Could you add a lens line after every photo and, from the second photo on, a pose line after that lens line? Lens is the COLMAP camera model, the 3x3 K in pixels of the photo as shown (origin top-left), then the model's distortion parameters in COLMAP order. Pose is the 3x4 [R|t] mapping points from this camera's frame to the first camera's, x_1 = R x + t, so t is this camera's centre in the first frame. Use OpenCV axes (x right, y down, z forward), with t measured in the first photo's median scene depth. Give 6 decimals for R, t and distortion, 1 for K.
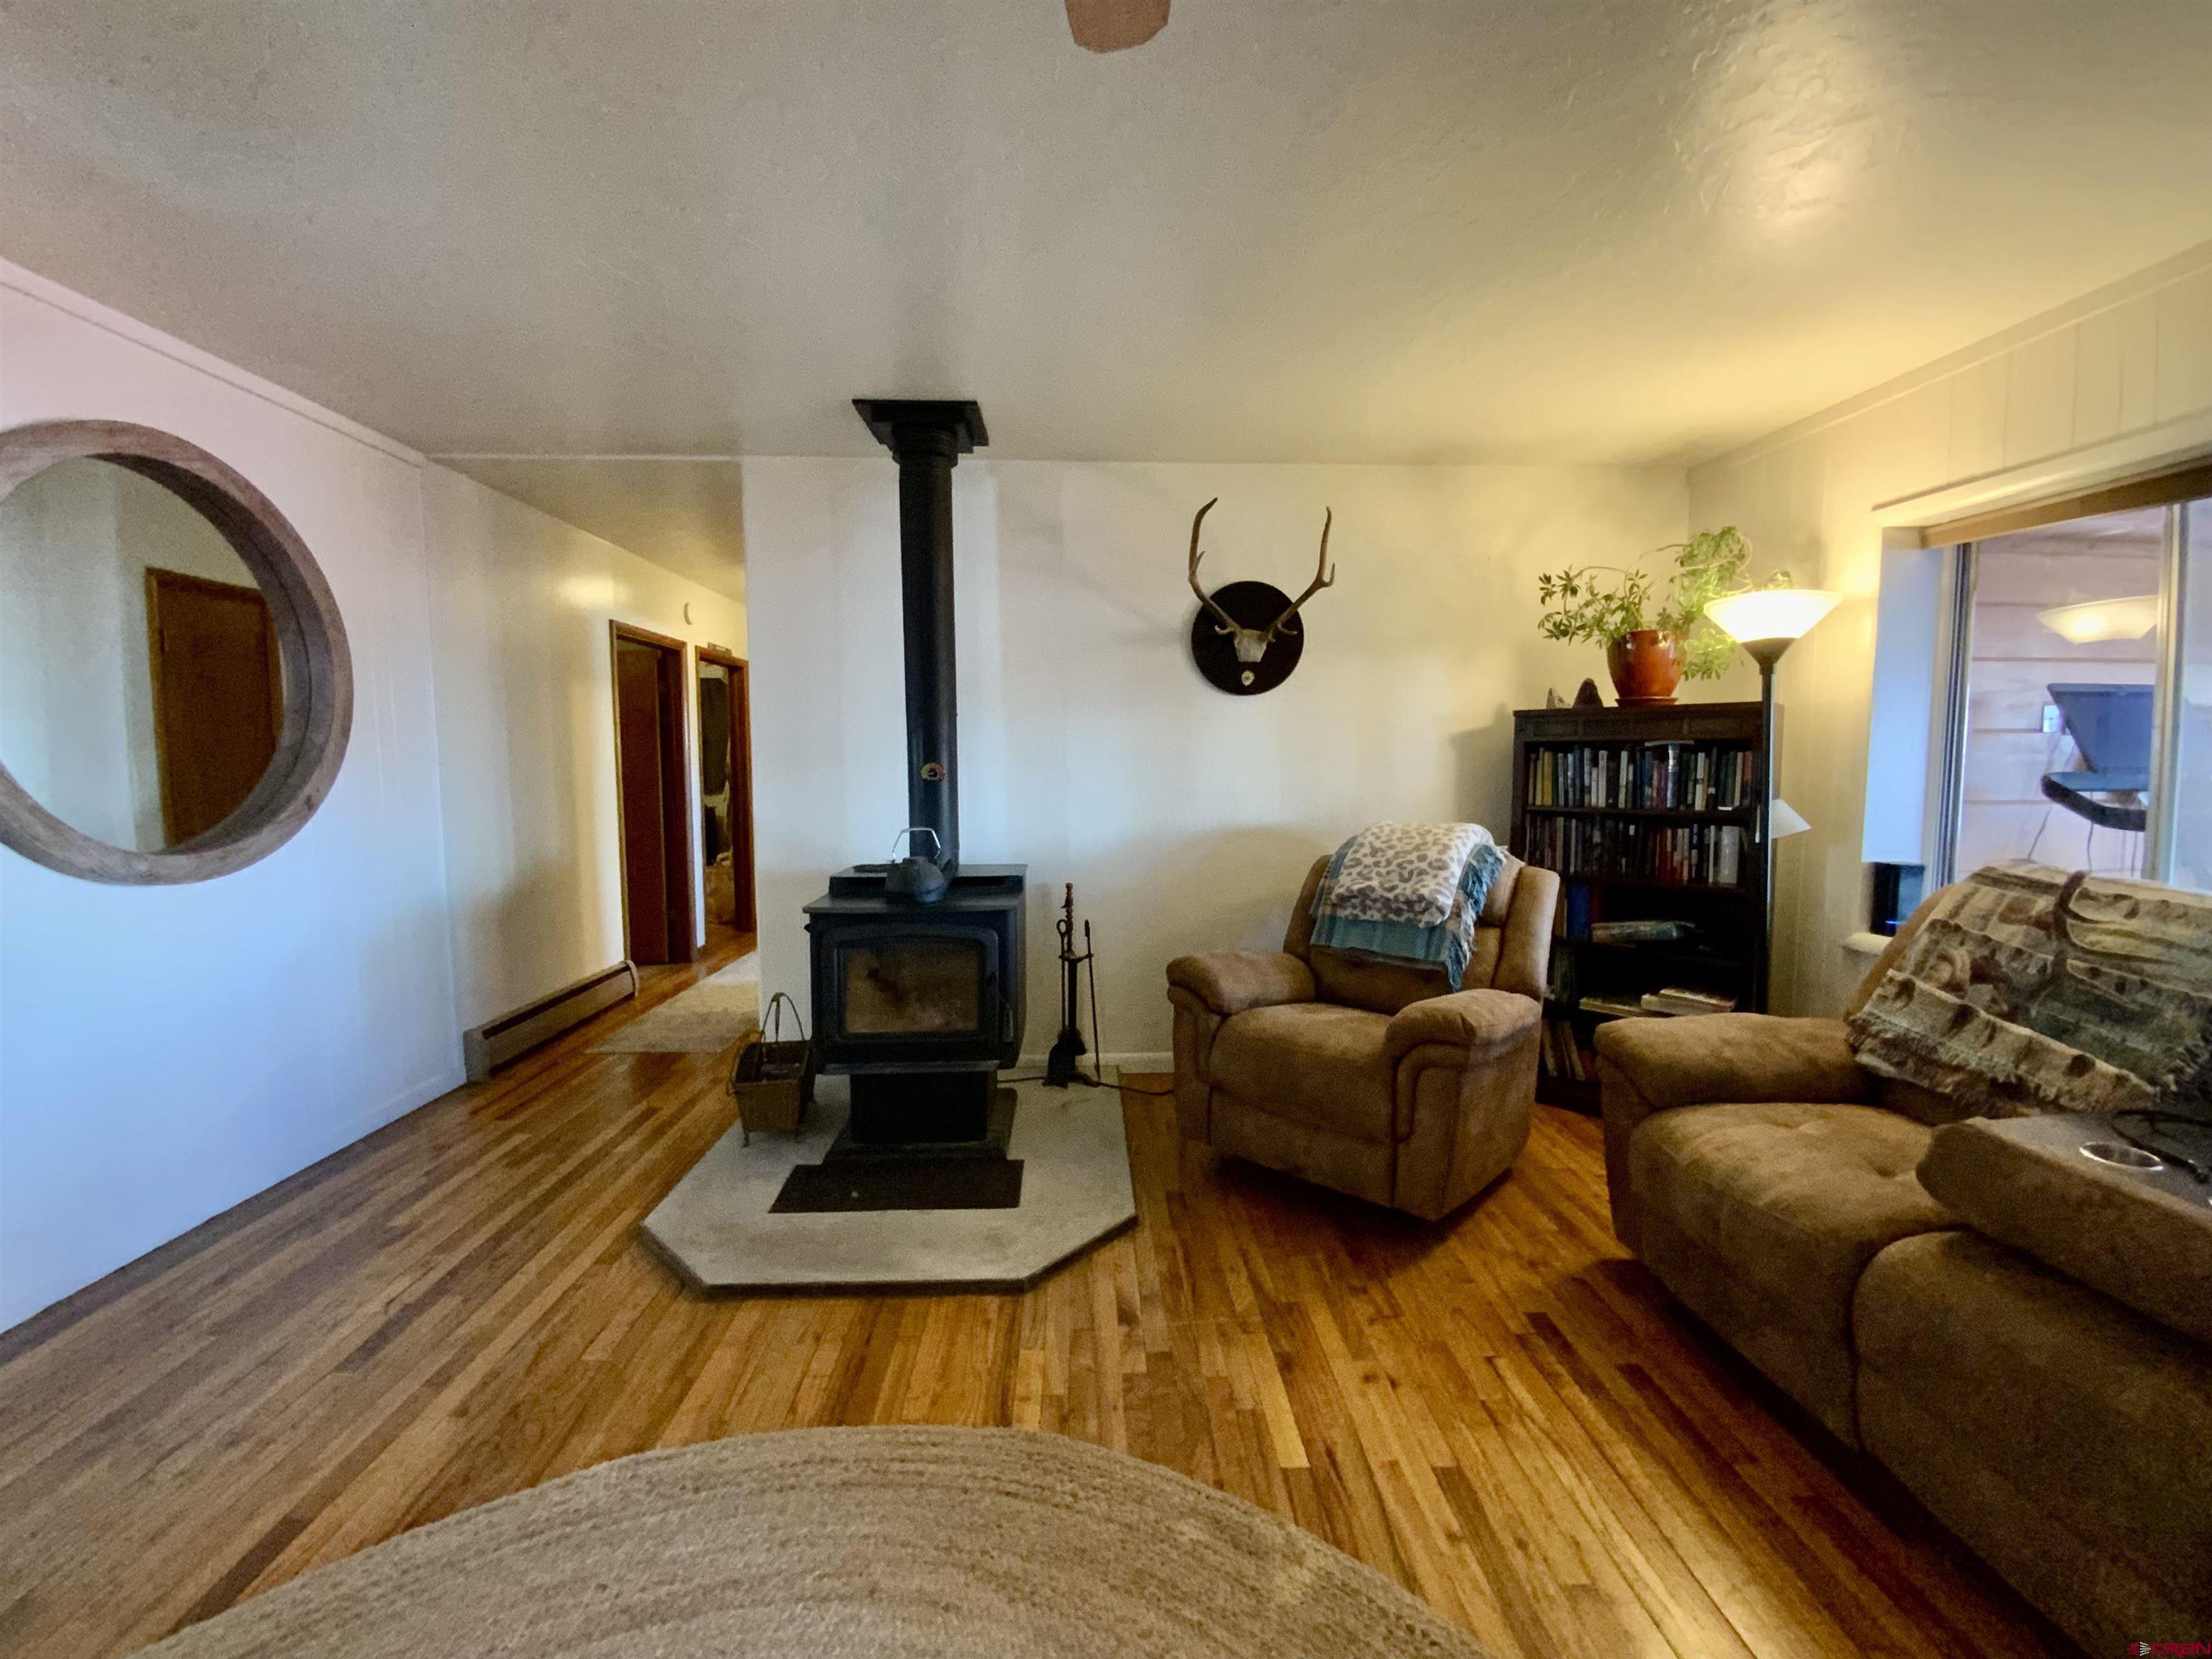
lens RADIAL K [[893.4, 0, 1106.0], [0, 893.4, 829.5], [0, 0, 1]] dist [0.018773, -0.017105]
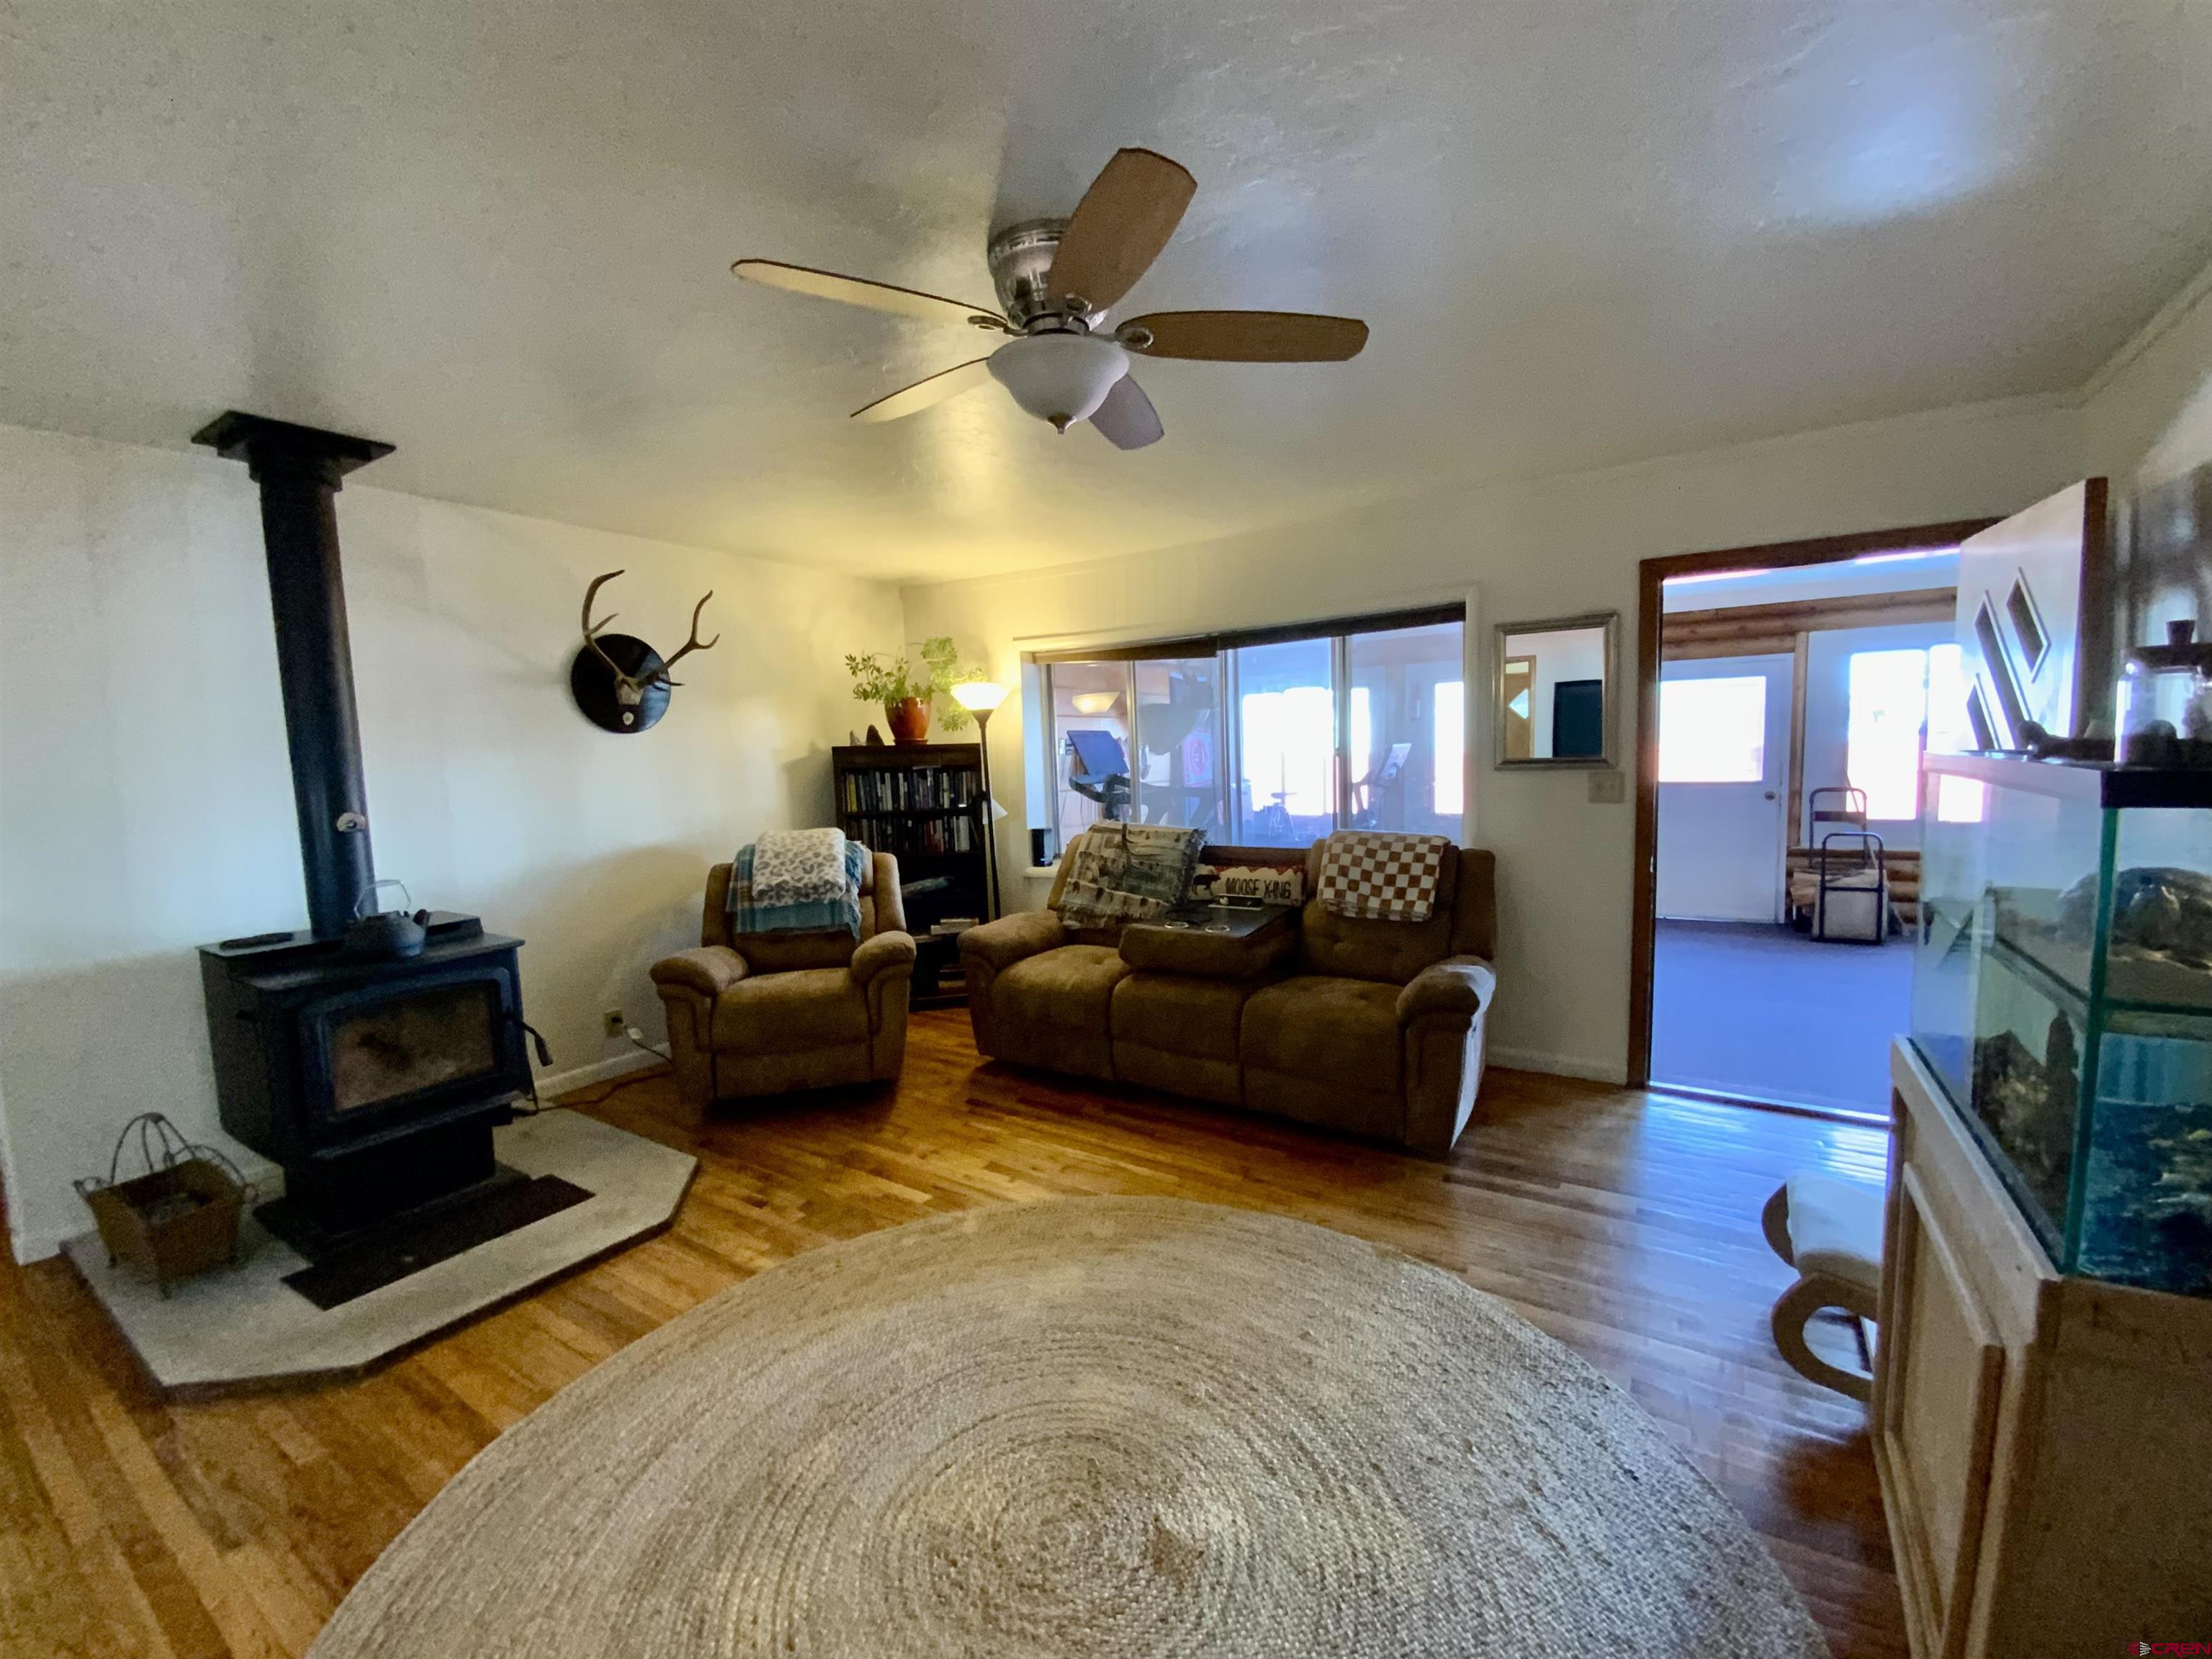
lens RADIAL K [[893.4, 0, 1106.0], [0, 893.4, 829.5], [0, 0, 1]] dist [0.018773, -0.017105]
pose [[0.567458, -0.089145, 0.818563, -0.579063], [0.096031, 0.994503, 0.041734, -0.024840], [-0.817783, 0.054925, 0.572899, -0.193949]]
